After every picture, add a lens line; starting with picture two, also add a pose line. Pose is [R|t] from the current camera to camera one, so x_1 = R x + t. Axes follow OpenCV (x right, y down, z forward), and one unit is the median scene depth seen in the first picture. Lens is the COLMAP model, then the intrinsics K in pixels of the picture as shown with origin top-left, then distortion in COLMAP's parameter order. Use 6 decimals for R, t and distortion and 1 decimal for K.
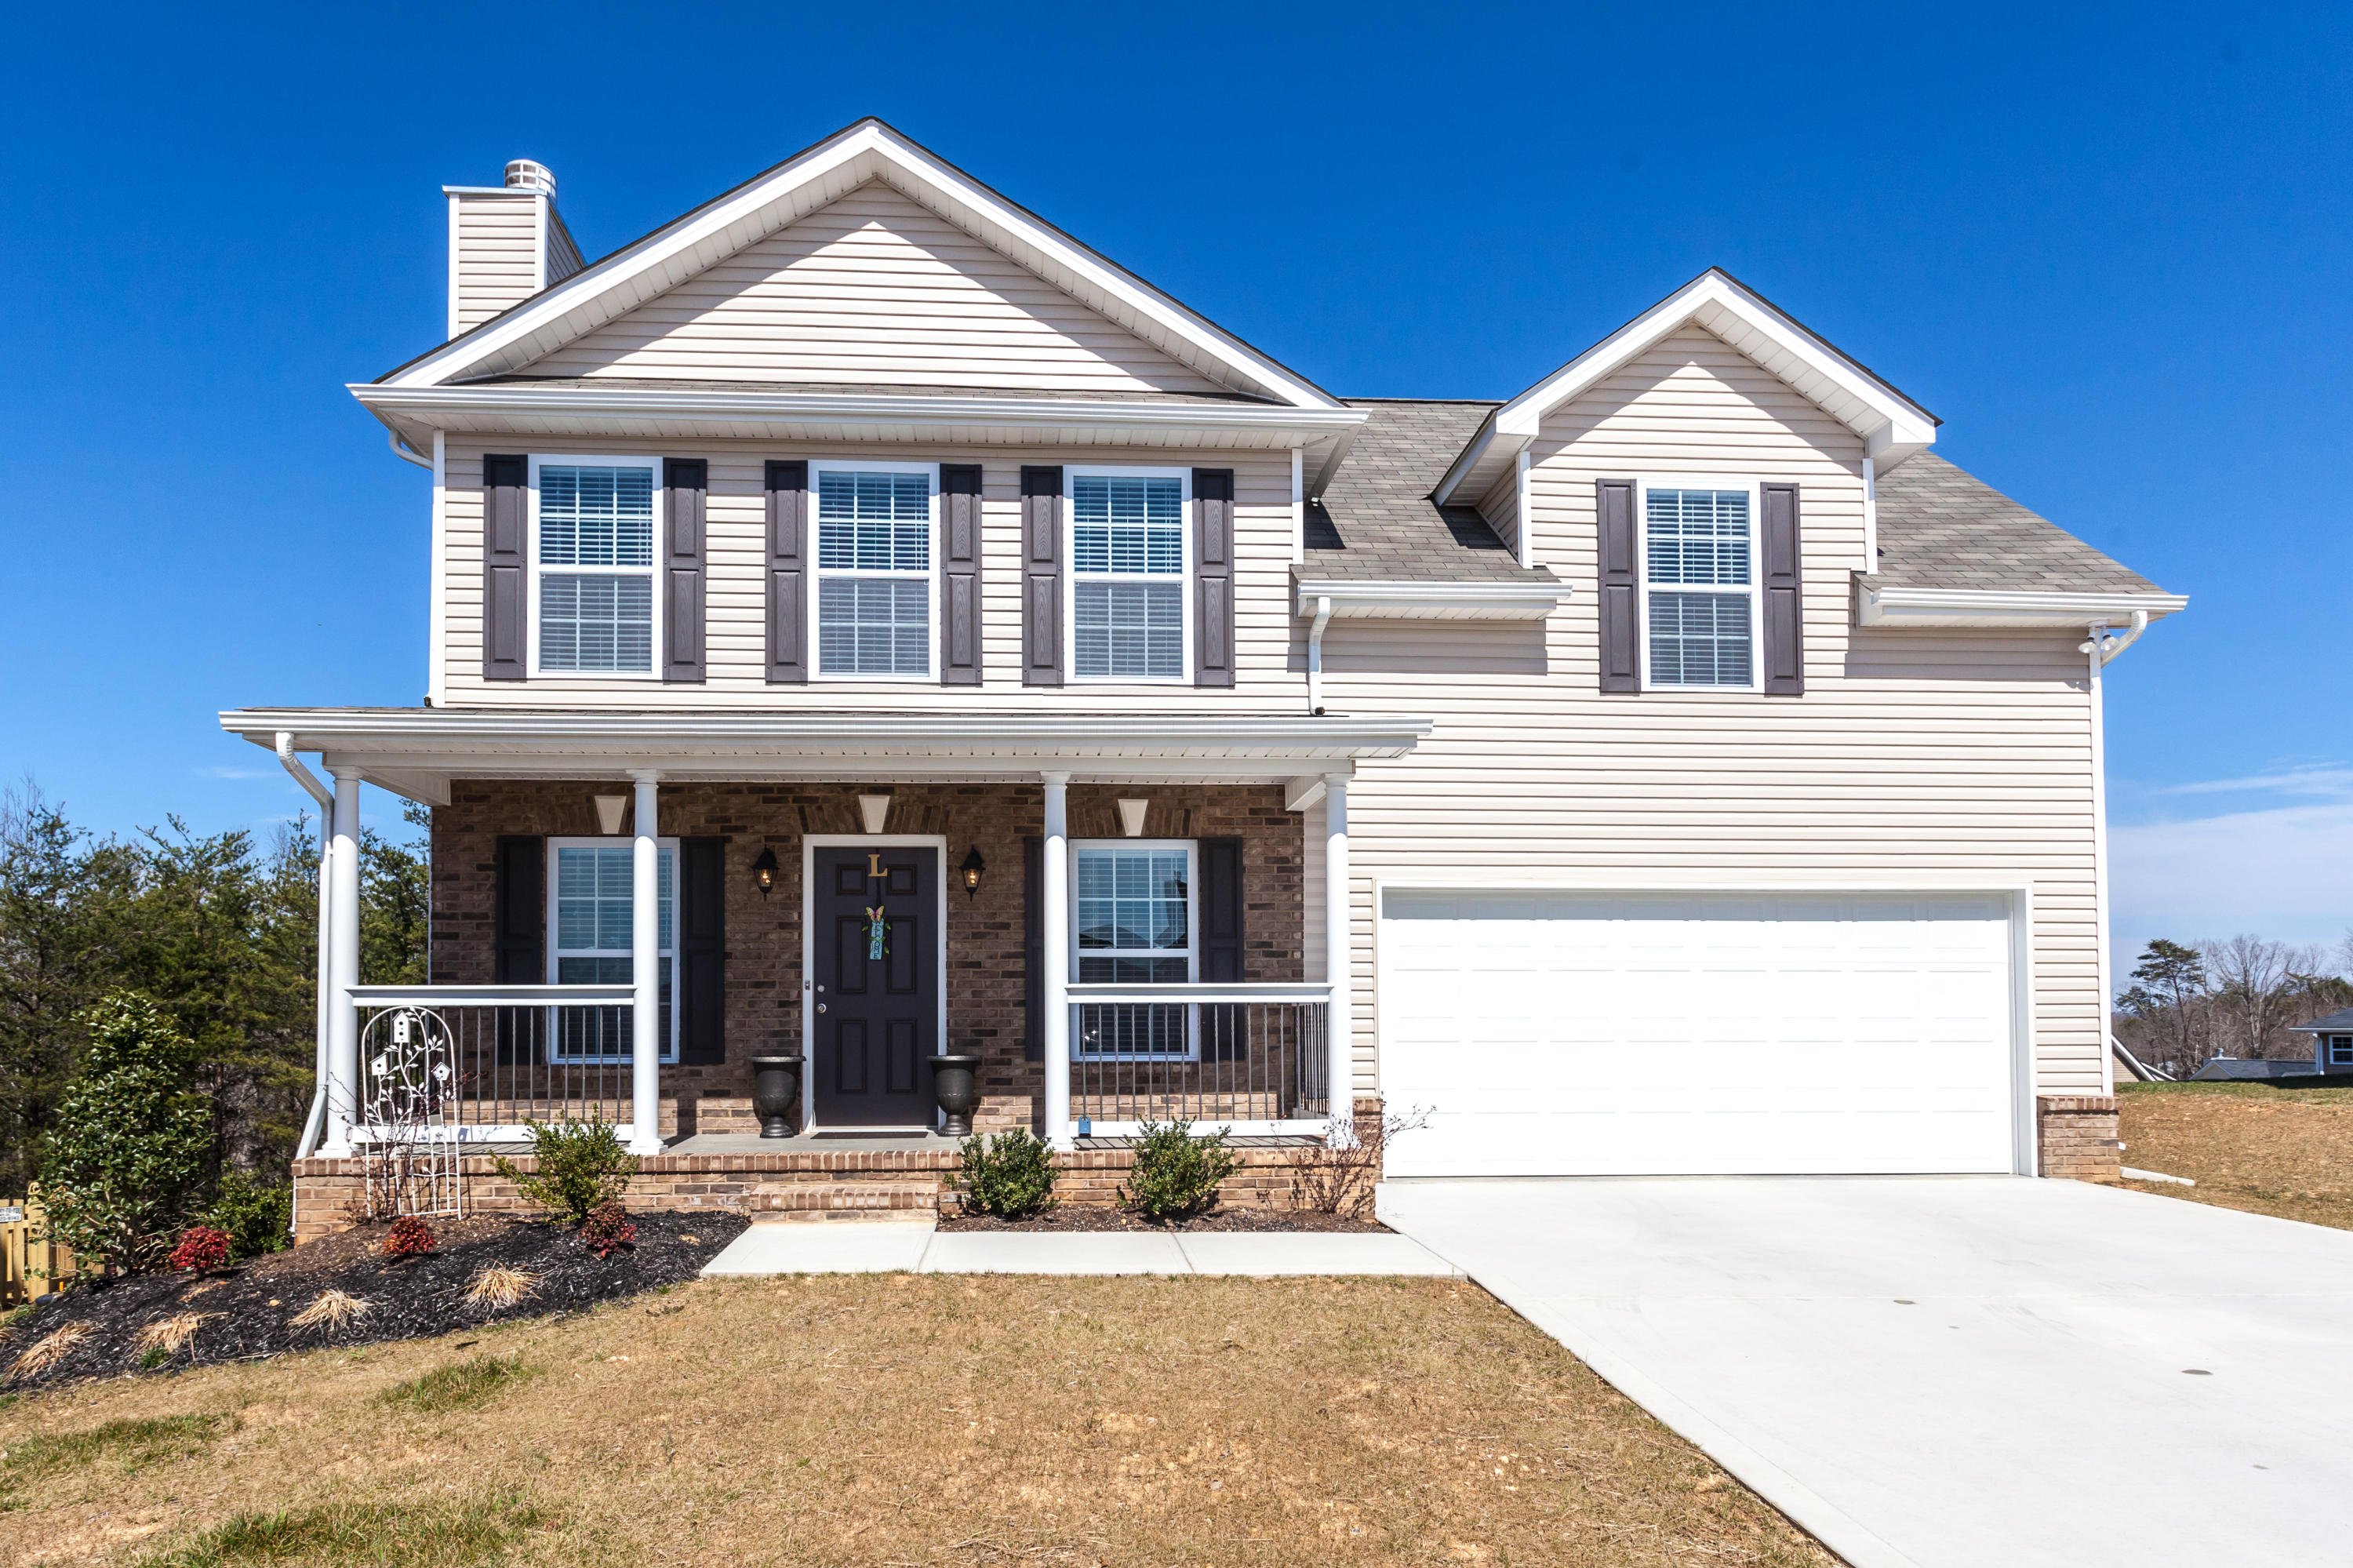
lens RADIAL K [[1113.5, 0, 1174.6], [0, 1113.5, 787.7], [0, 0, 1]] dist [-0.002922, 0.004437]
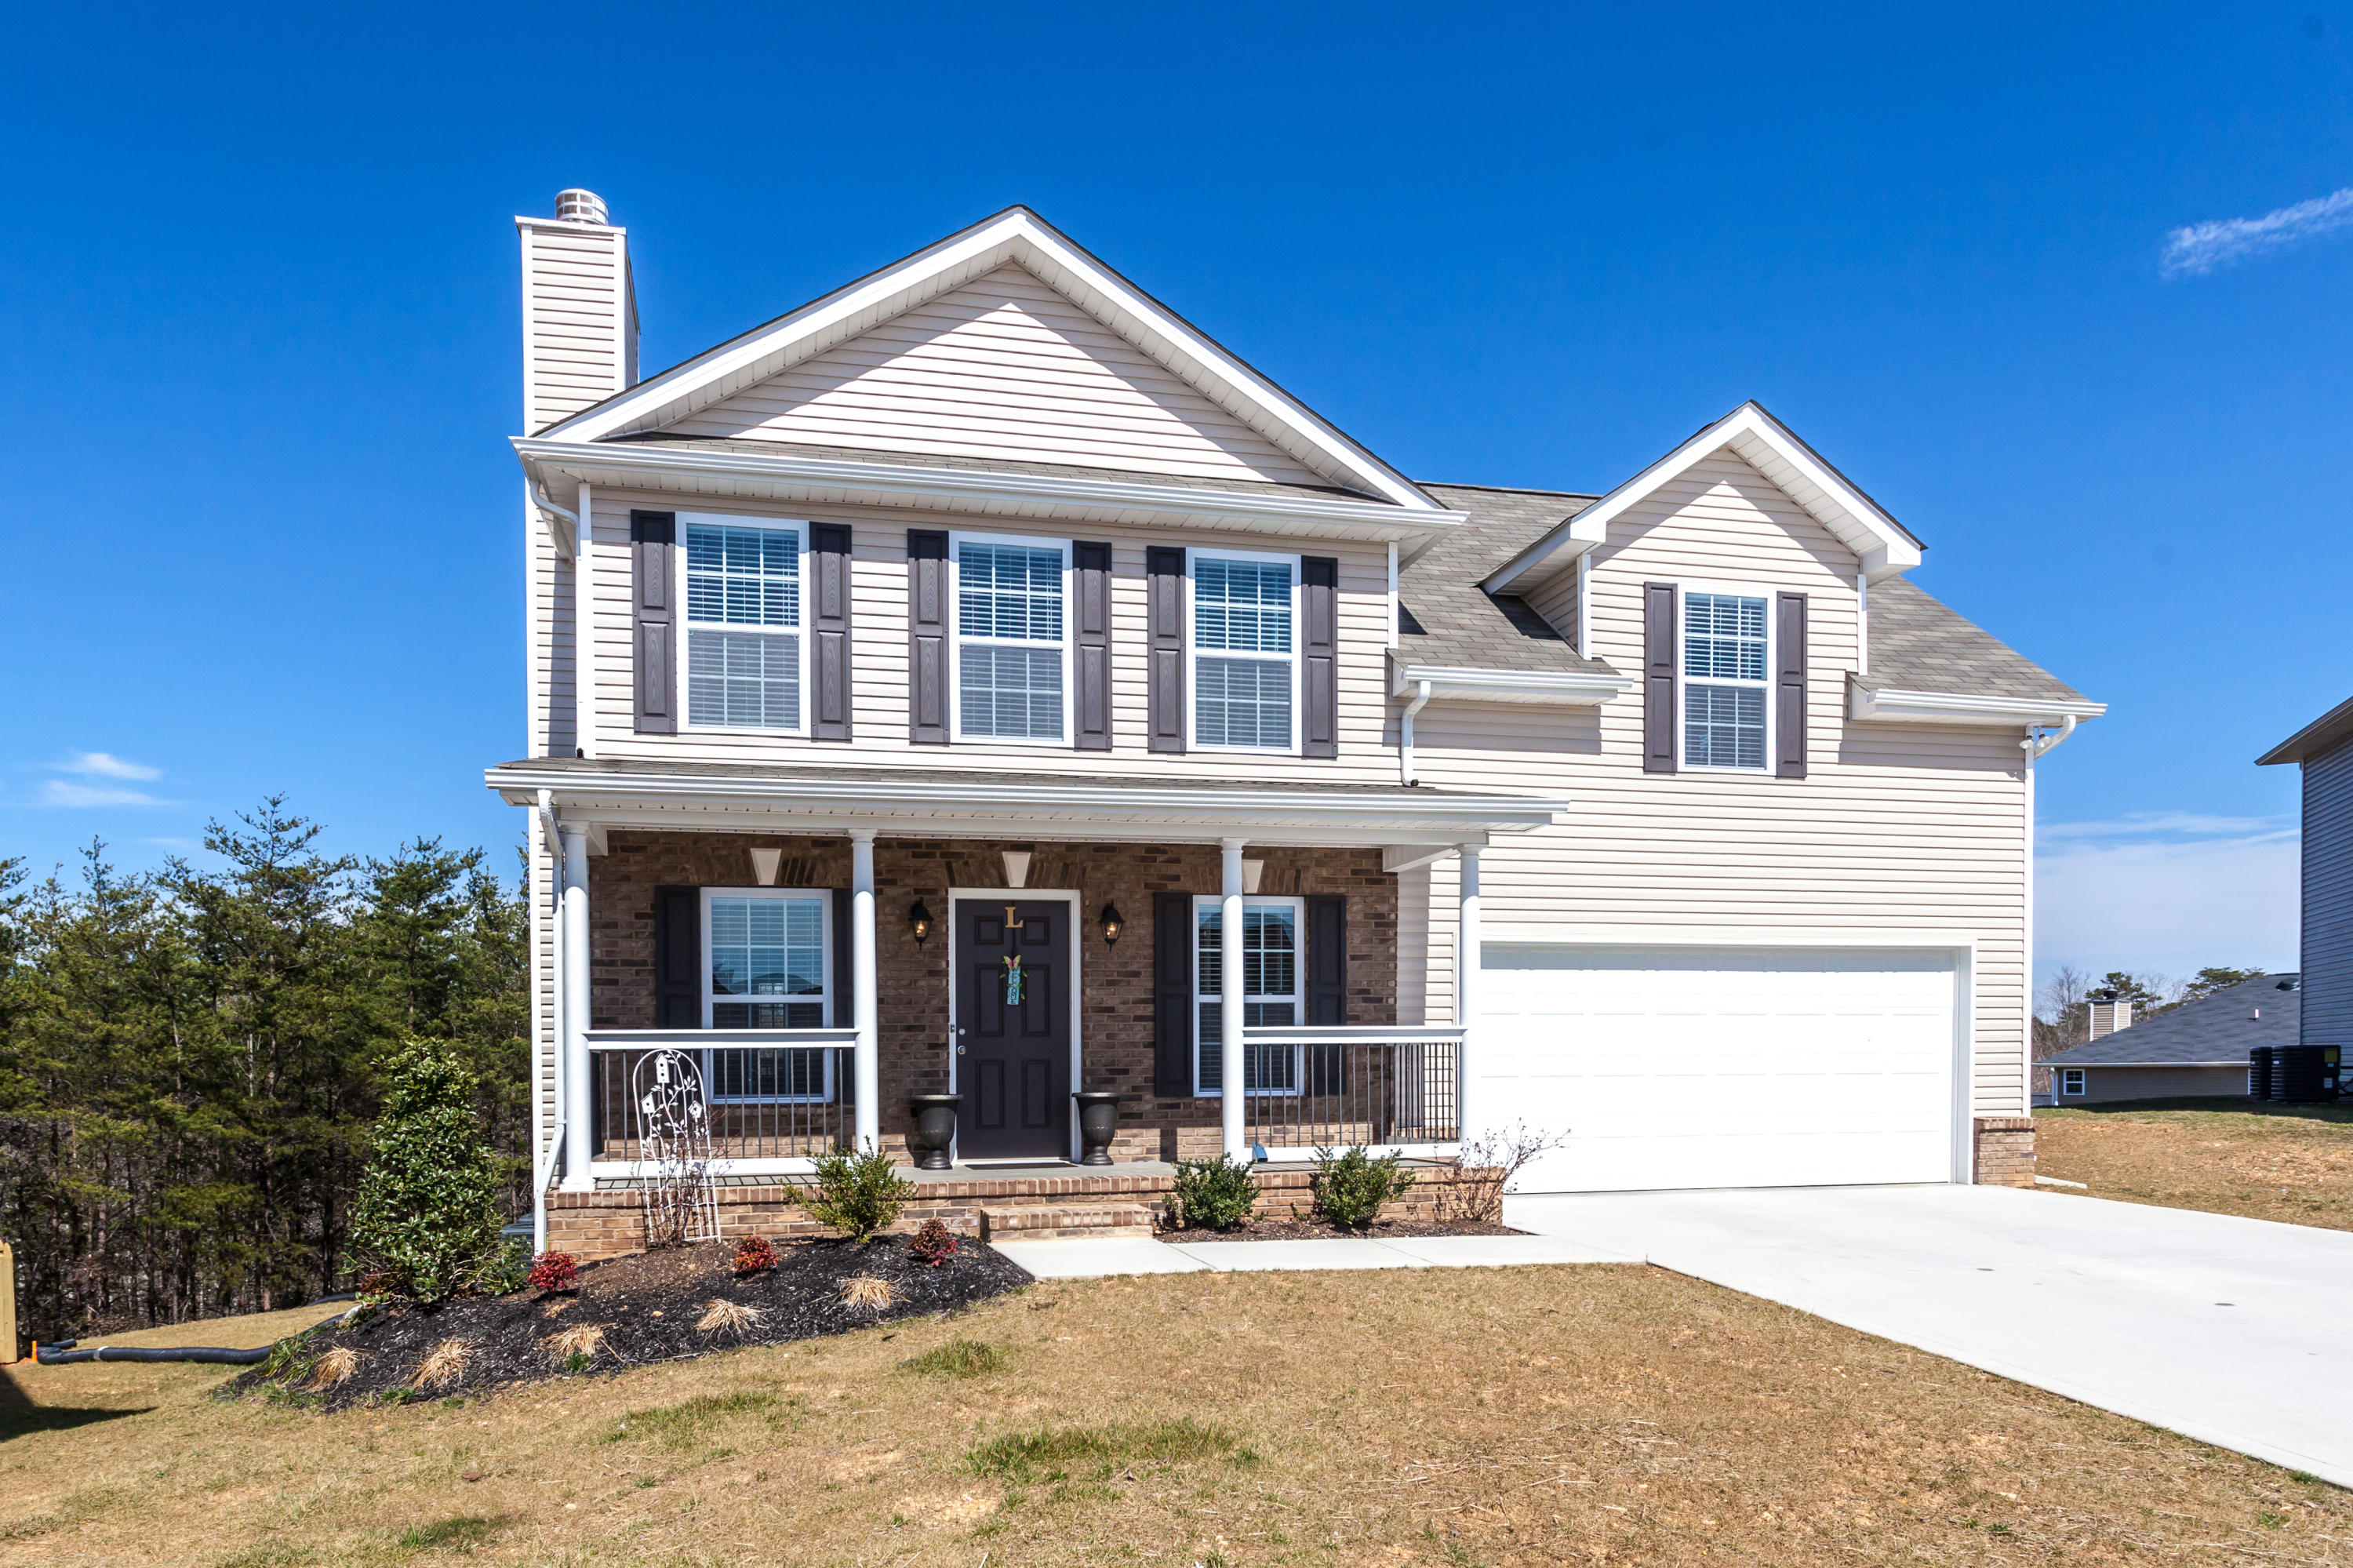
lens RADIAL K [[1113.5, 0, 1200.0], [0, 1113.5, 870.8], [0, 0, 1]] dist [-0.002922, 0.004437]
pose [[0.991964, 0.015158, 0.125609, -0.222855], [-0.019581, 0.999228, 0.034056, -0.014656], [-0.124995, -0.036242, 0.991495, -0.081618]]
